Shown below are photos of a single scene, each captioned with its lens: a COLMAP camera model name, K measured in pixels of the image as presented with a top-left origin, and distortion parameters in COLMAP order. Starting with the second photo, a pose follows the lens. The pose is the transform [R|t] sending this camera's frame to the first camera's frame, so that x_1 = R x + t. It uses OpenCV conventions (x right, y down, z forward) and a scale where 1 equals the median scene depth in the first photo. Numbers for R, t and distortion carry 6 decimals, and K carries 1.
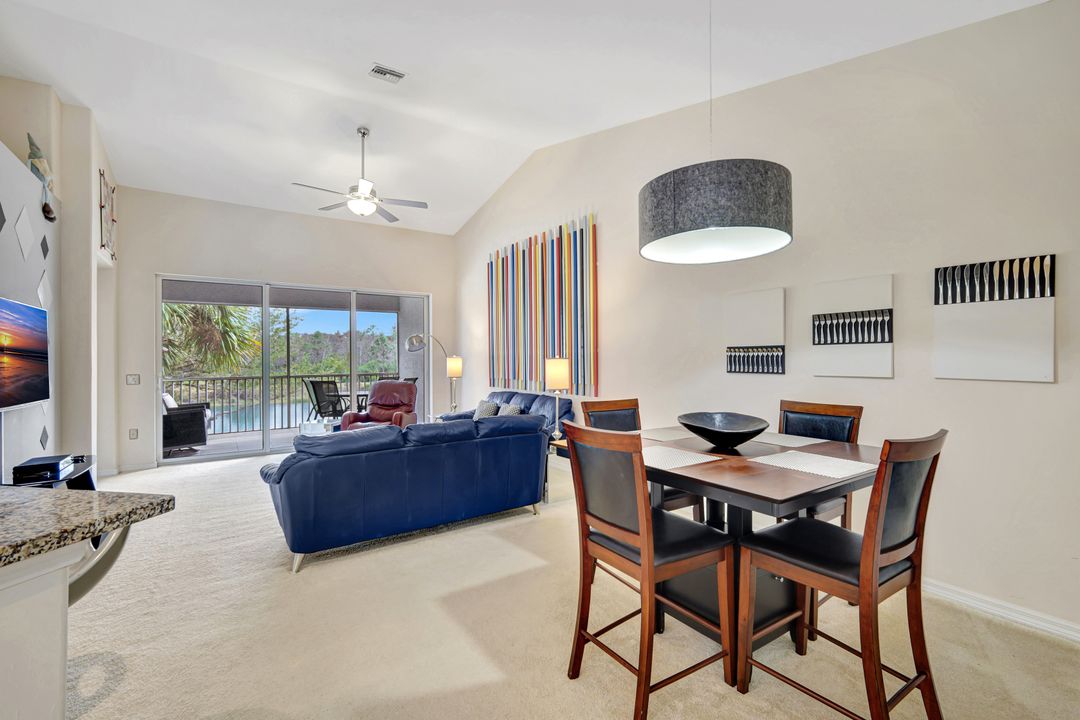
lens RADIAL K [[476.6, 0, 540.3], [0, 476.6, 354.8], [0, 0, 1]] dist [0.002586, 0.000313]
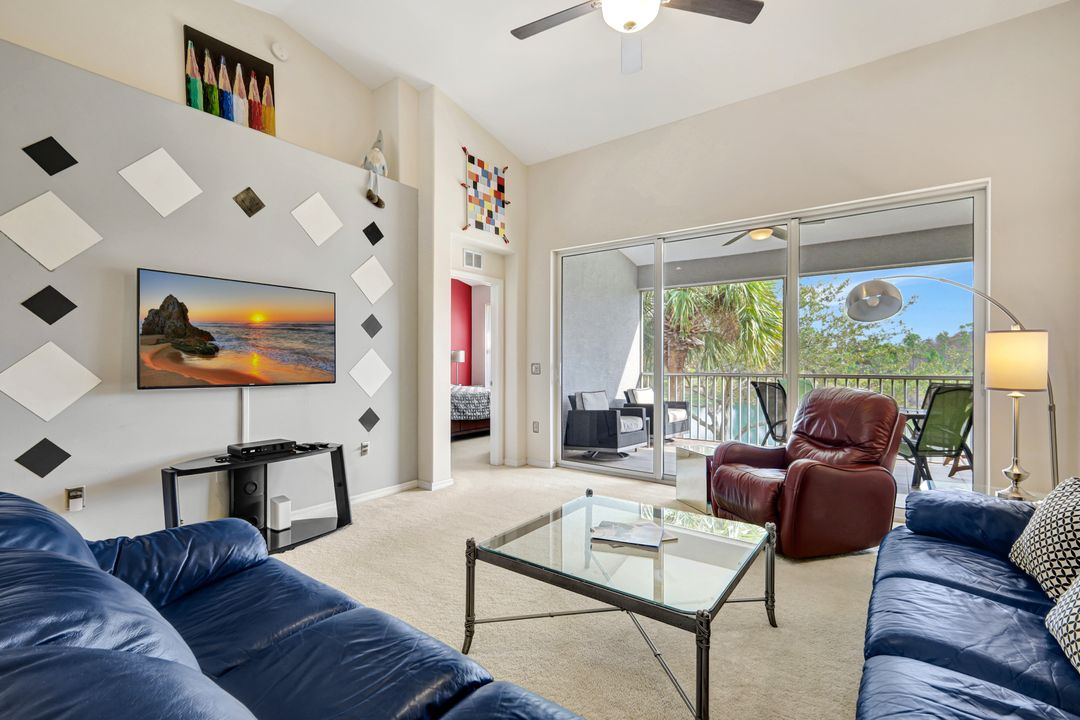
lens RADIAL K [[482.4, 0, 537.8], [0, 482.4, 360.0], [0, 0, 1]] dist [-0.000110, 0.000038]
pose [[0.330814, 0.005803, -0.943678, 0.040044], [0.002672, 0.999971, 0.007086, 0.026820], [0.943692, -0.004866, 0.330789, 0.669149]]
